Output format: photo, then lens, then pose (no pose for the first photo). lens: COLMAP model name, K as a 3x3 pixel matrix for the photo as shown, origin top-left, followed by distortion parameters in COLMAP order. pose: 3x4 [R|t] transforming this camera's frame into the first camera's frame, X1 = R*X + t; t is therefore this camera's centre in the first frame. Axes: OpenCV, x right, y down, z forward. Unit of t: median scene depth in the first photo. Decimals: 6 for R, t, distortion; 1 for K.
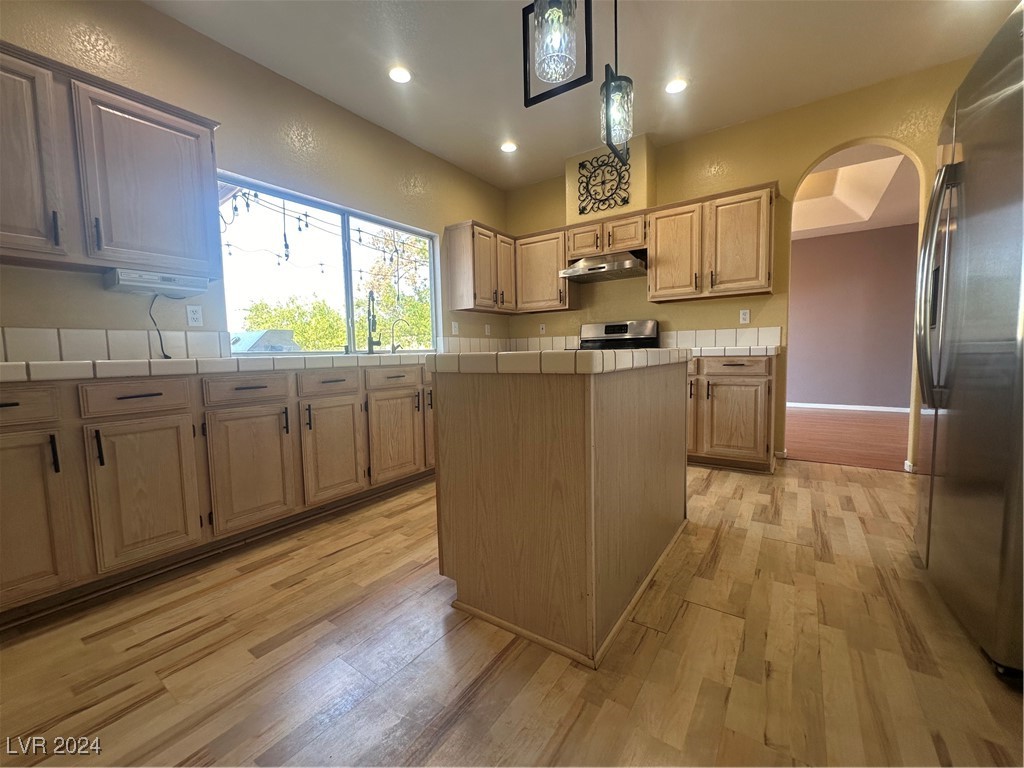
lens RADIAL K [[409.5, 0, 511.7], [0, 409.5, 384.5], [0, 0, 1]] dist [-0.002336, 0.000879]
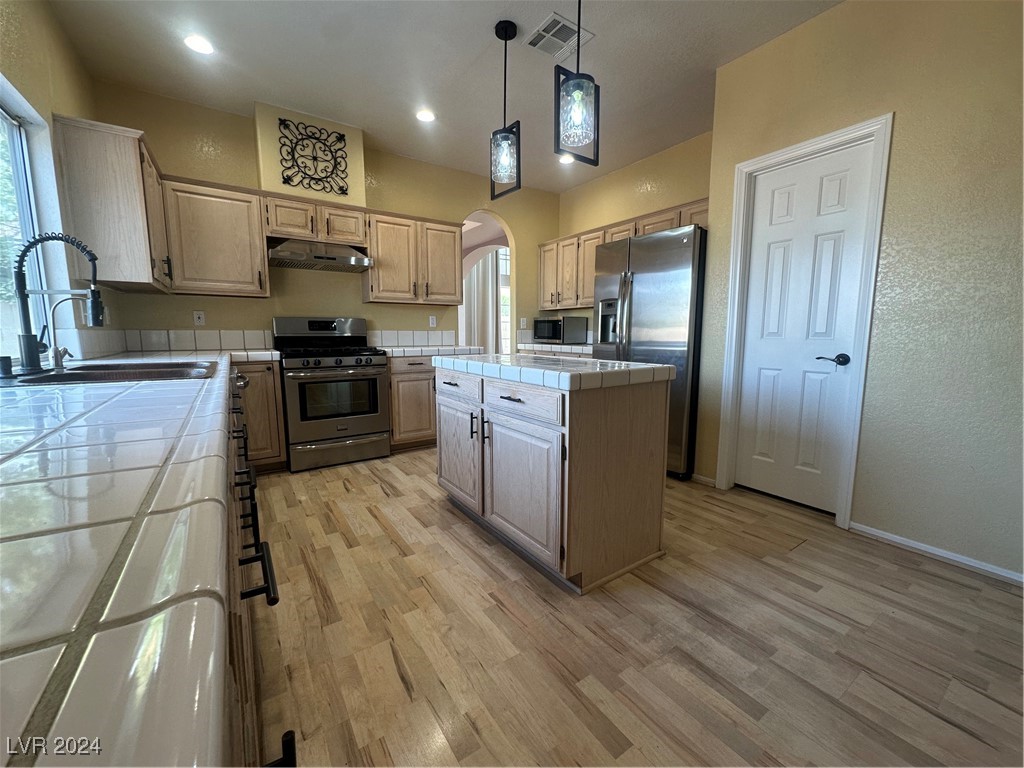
lens RADIAL K [[409.5, 0, 509.8], [0, 409.5, 384.0], [0, 0, 1]] dist [-0.002336, 0.000879]
pose [[0.357746, -0.096691, 0.928800, -0.550451], [0.063367, 0.994846, 0.079160, -0.062402], [-0.931667, 0.030536, 0.362029, 0.348226]]
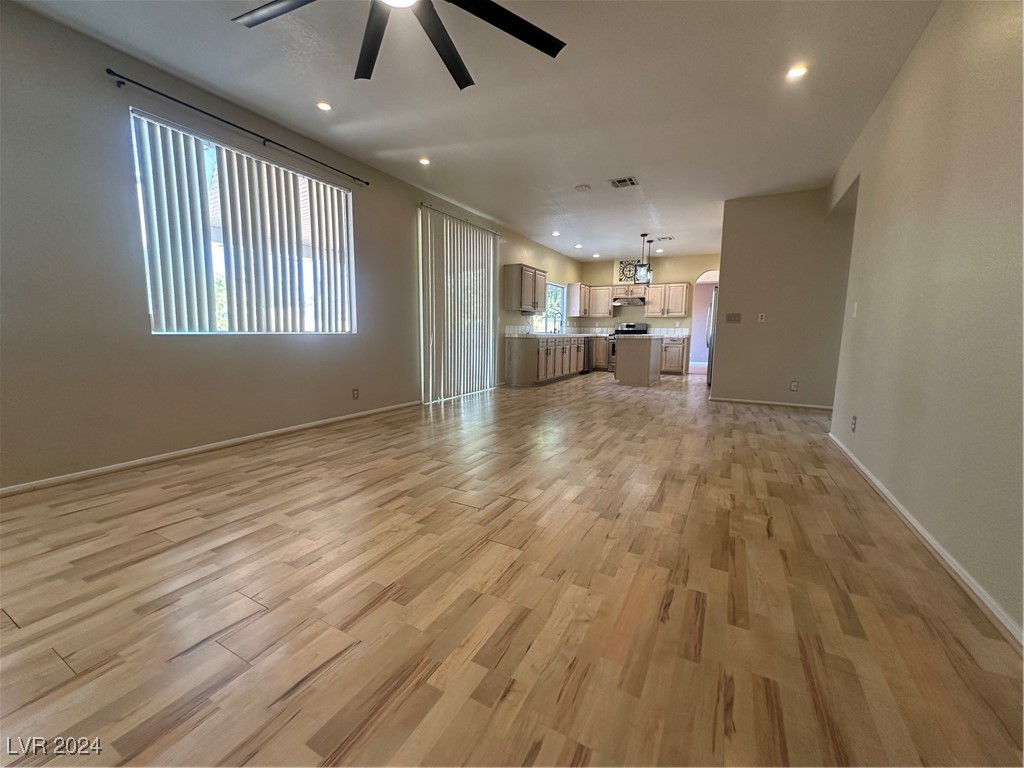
lens RADIAL K [[409.5, 0, 511.9], [0, 409.5, 384.5], [0, 0, 1]] dist [-0.002336, 0.000879]
pose [[0.992523, 0.014903, 0.121144, -0.951023], [-0.020972, 0.998580, 0.048975, 0.144131], [-0.120242, -0.051149, 0.991426, -1.775917]]
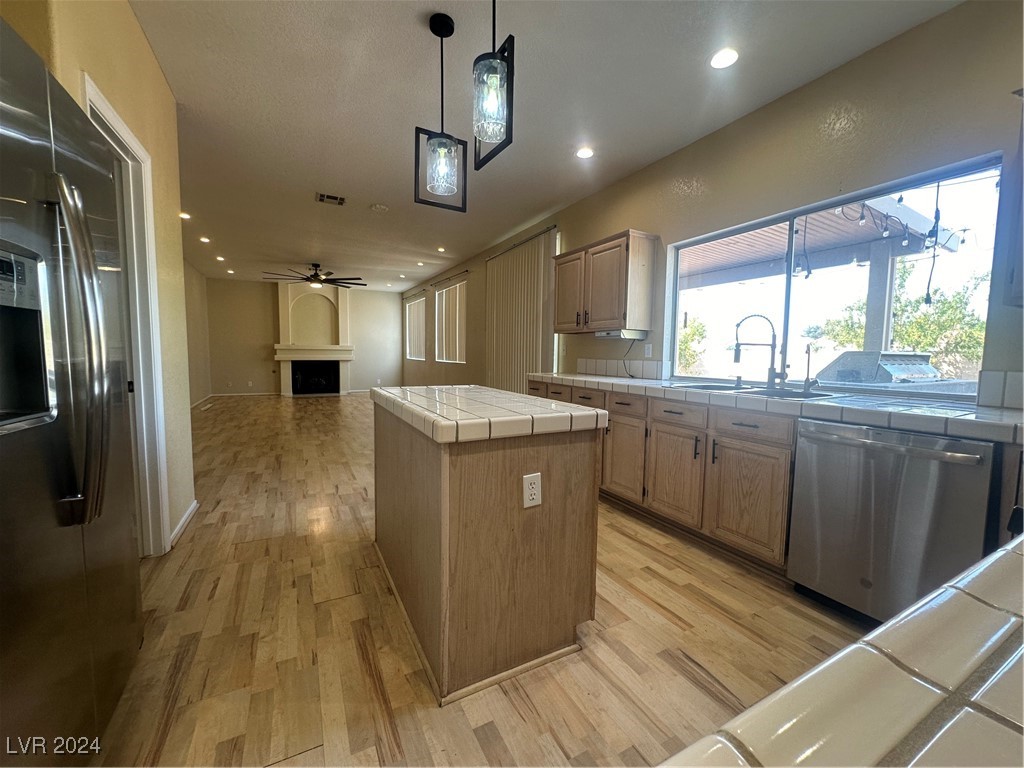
lens RADIAL K [[409.5, 0, 509.2], [0, 409.5, 387.8], [0, 0, 1]] dist [-0.002336, 0.000879]
pose [[-0.459728, 0.090723, -0.883414, 0.585123], [-0.072727, 0.987580, 0.139268, -0.144522], [0.885077, 0.128274, -0.447420, 0.871119]]
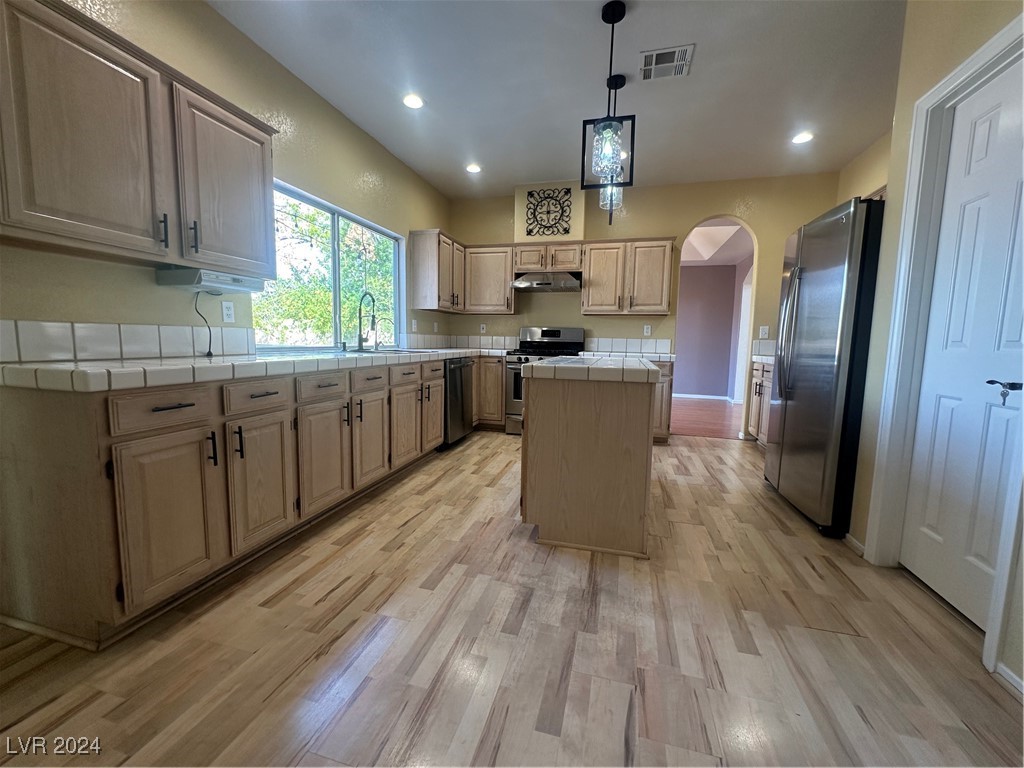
lens RADIAL K [[409.5, 0, 511.2], [0, 409.5, 384.6], [0, 0, 1]] dist [-0.002336, 0.000879]
pose [[0.941474, 0.003911, 0.337063, -0.321180], [-0.014145, 0.999510, 0.027913, -0.019498], [-0.336789, -0.031047, 0.941068, -0.129866]]
